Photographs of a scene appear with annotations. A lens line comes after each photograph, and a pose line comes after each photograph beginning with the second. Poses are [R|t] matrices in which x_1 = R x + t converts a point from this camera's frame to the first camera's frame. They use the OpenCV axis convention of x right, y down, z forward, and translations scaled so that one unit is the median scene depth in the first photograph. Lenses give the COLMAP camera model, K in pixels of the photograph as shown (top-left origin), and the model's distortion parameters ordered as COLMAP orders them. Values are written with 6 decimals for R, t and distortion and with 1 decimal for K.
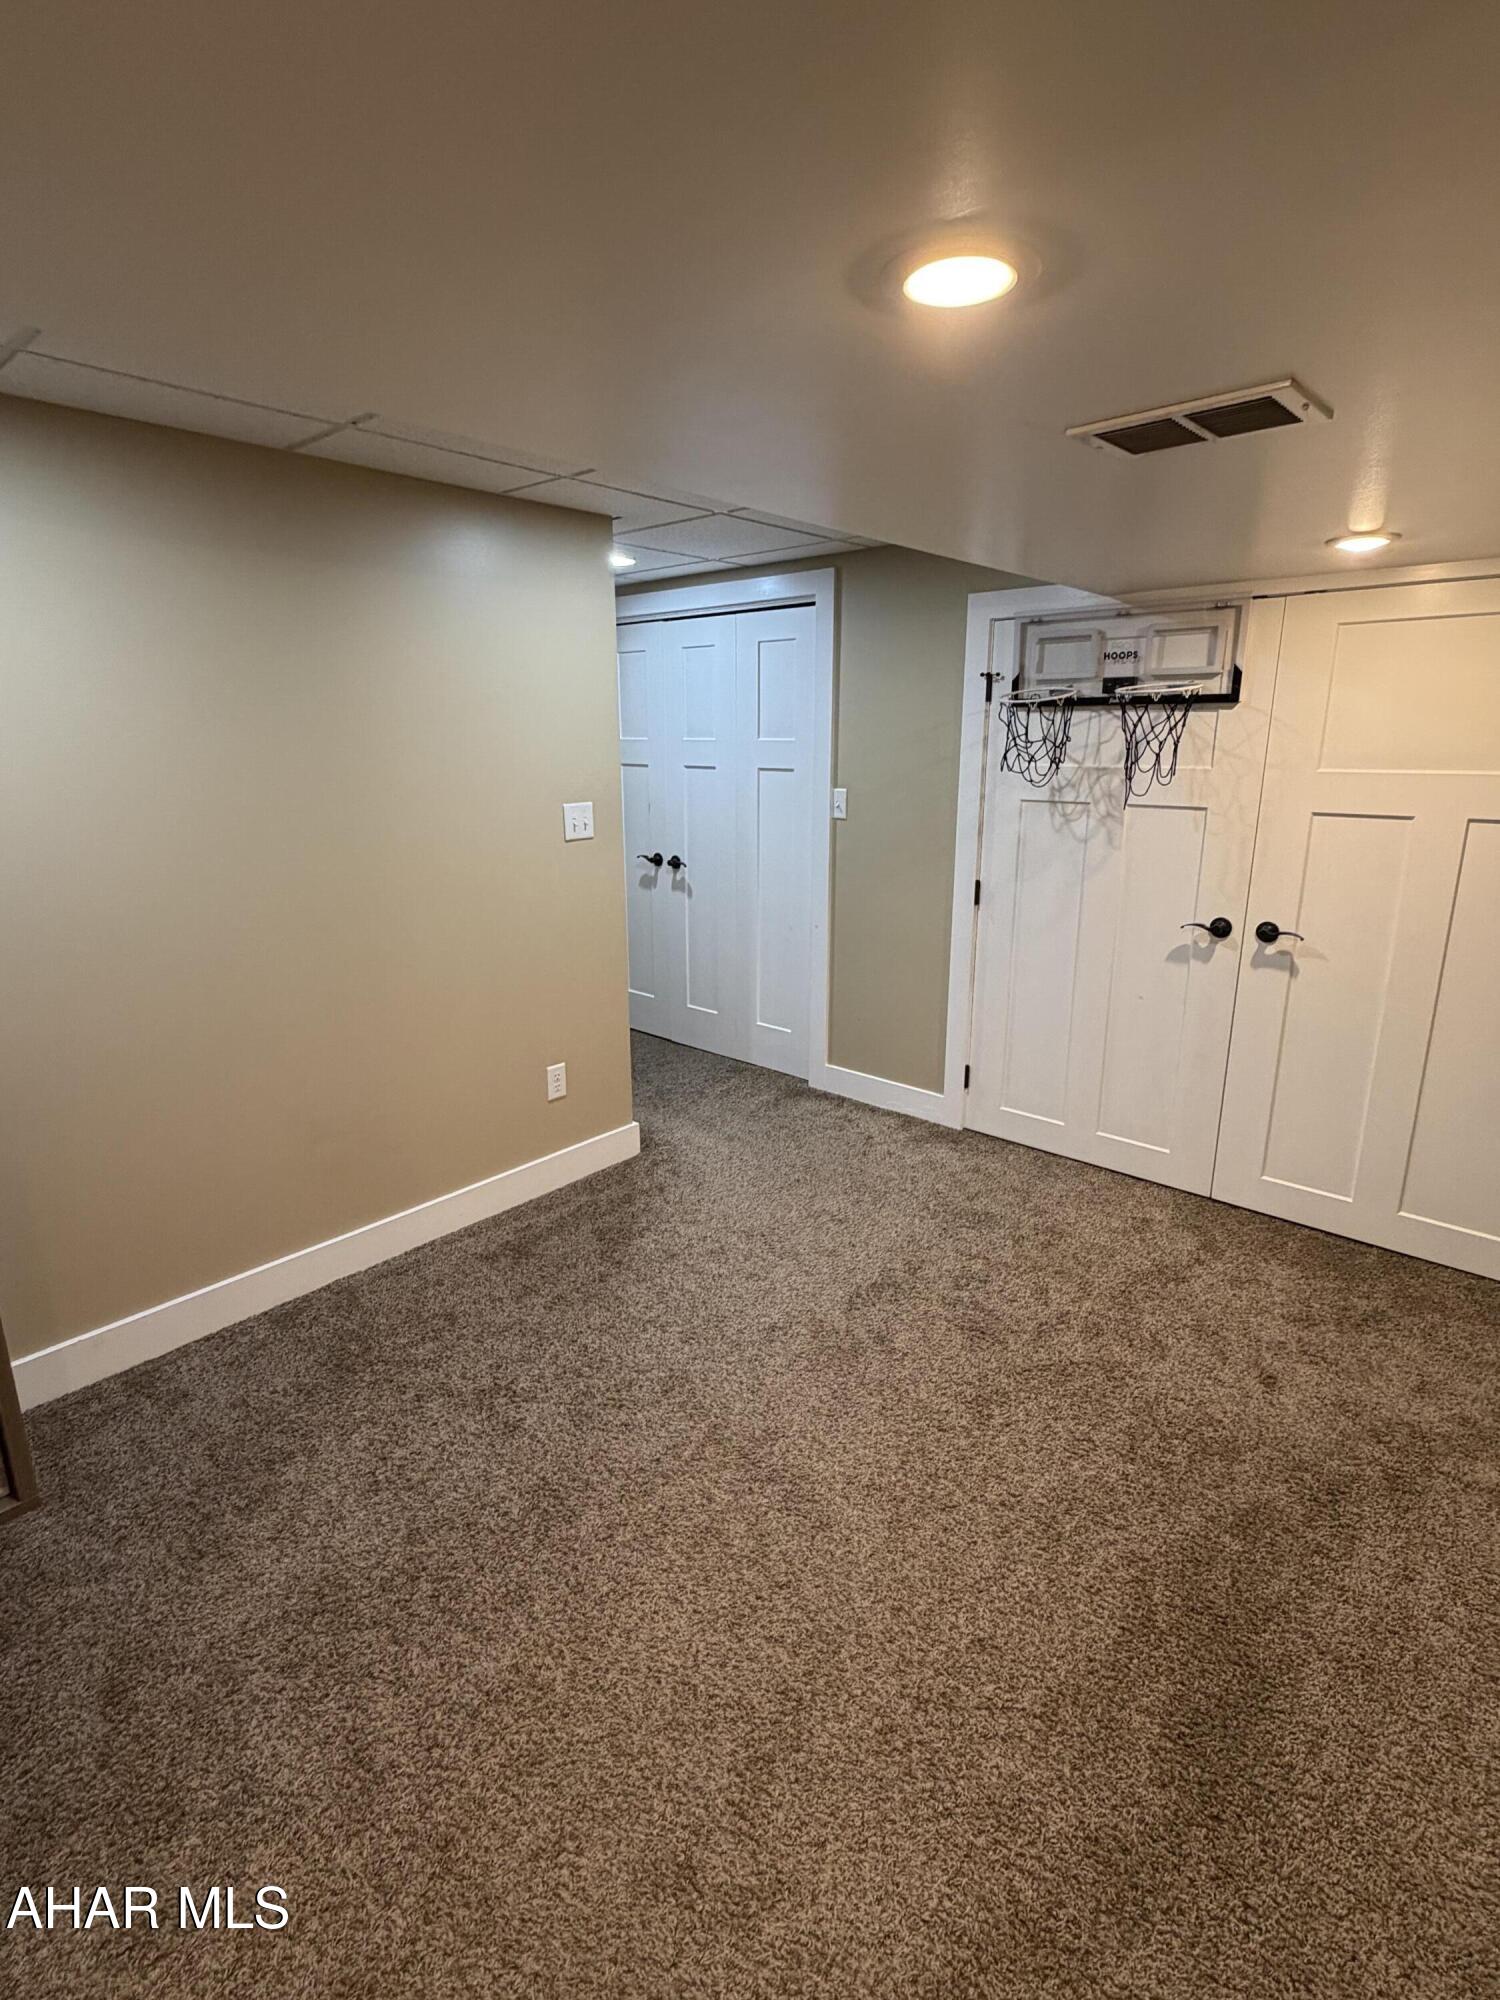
lens RADIAL K [[994.7, 0, 752.0], [0, 994.7, 987.4], [0, 0, 1]] dist [-0.000053, -0.000061]
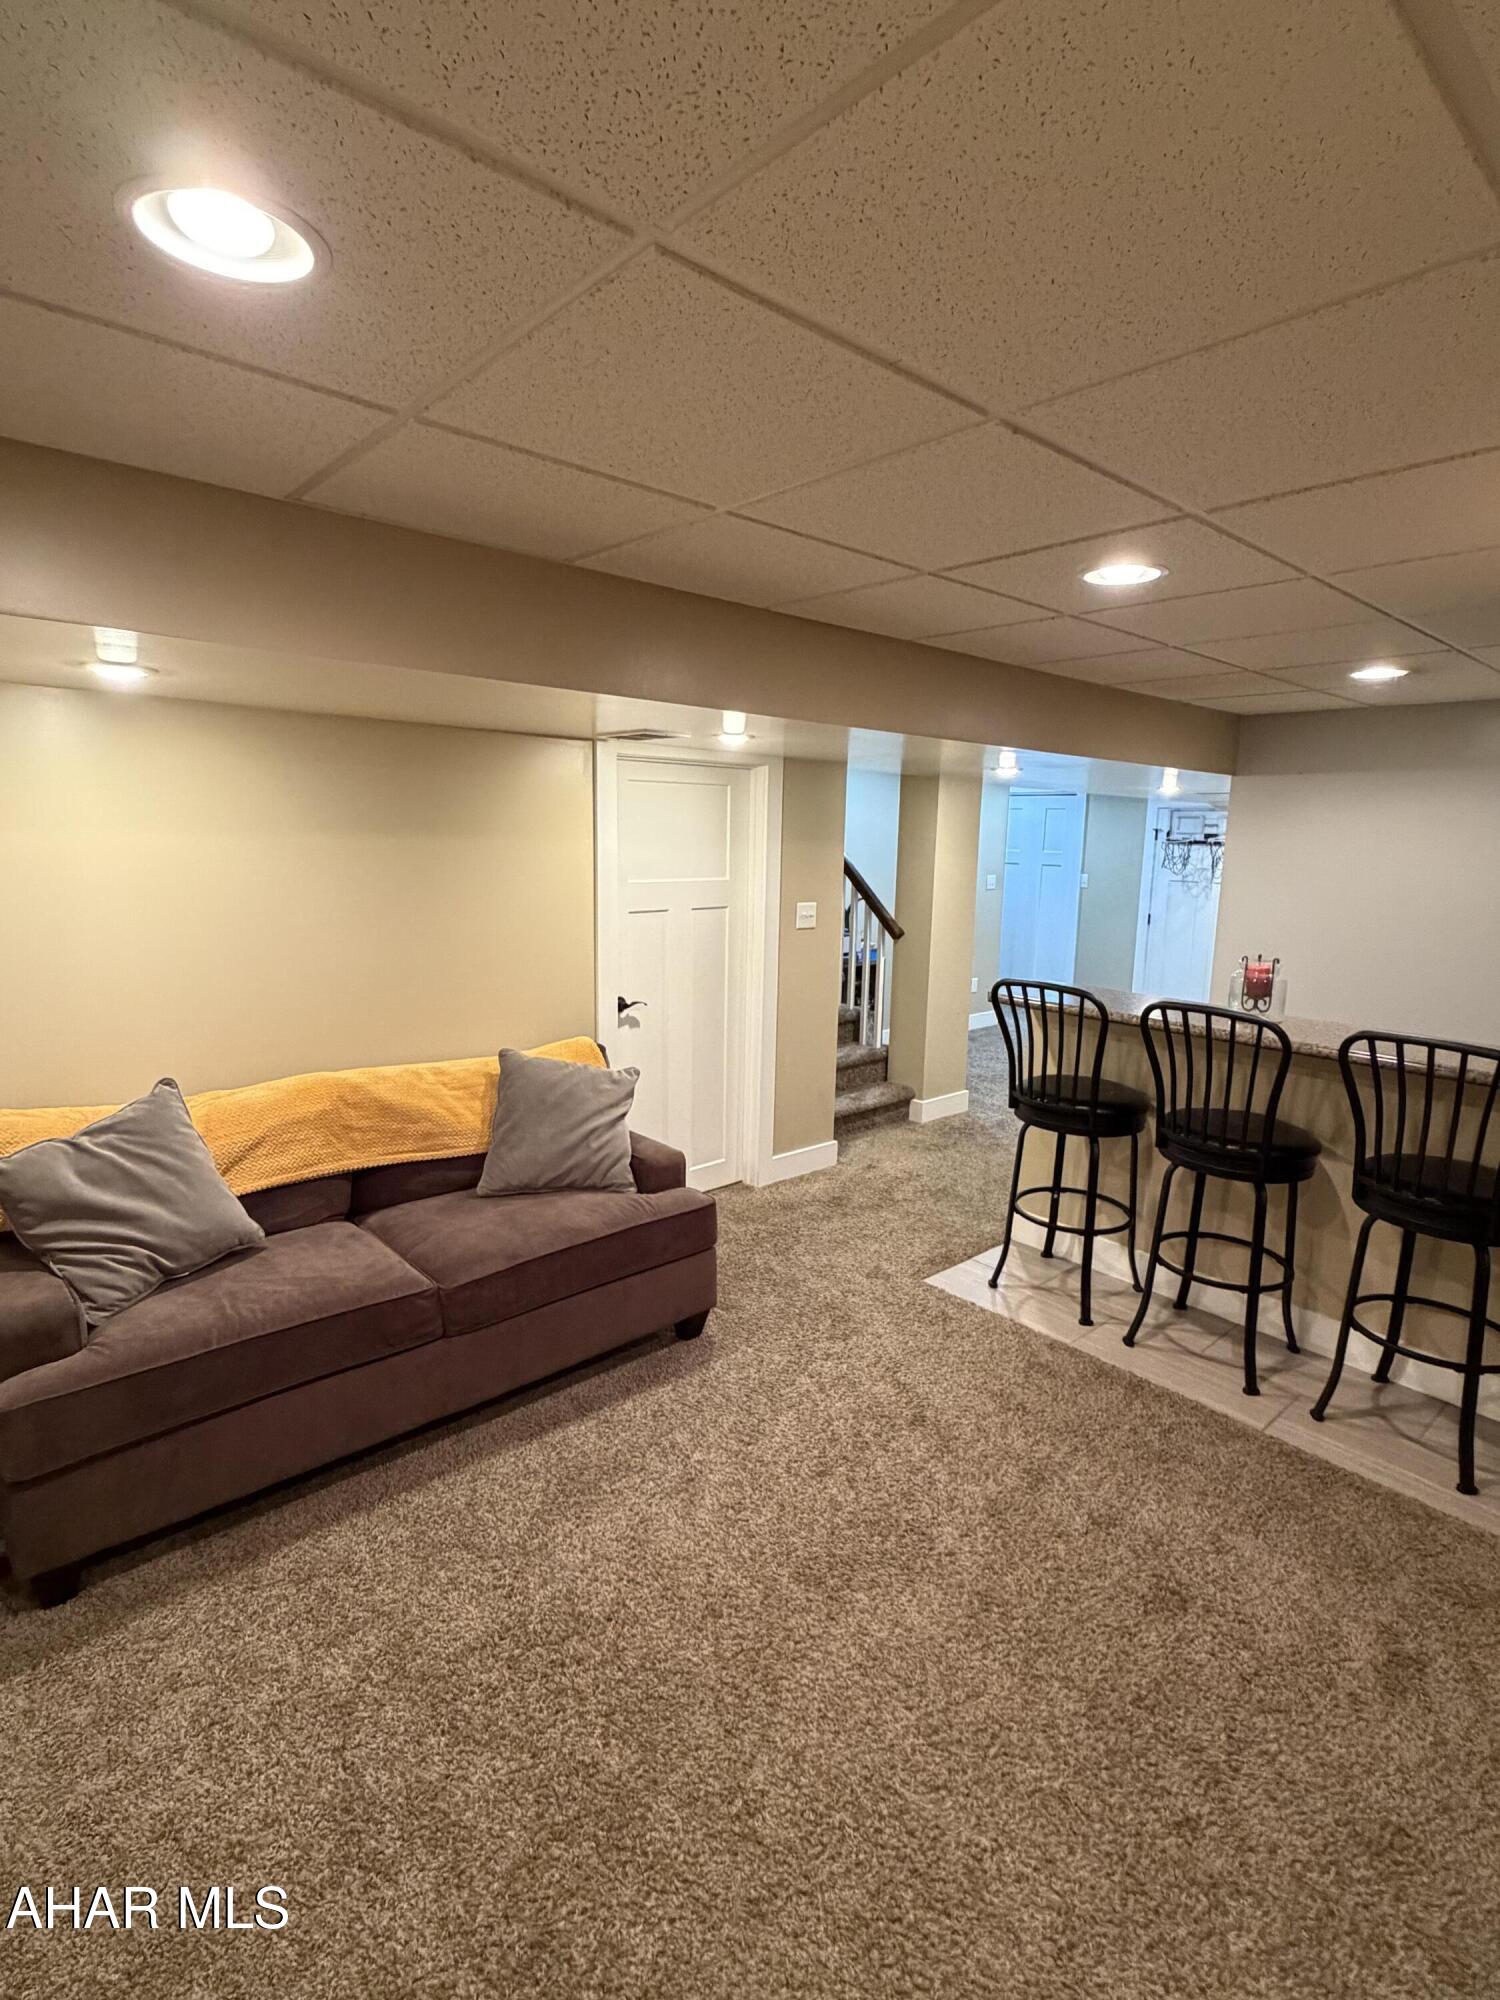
lens RADIAL K [[994.7, 0, 751.3], [0, 994.7, 1008.4], [0, 0, 1]] dist [-0.000053, -0.000061]
pose [[0.993656, 0.046064, -0.102595, -0.495568], [-0.055471, 0.994322, -0.090814, 0.412144], [0.097829, 0.095929, 0.990569, -1.524021]]
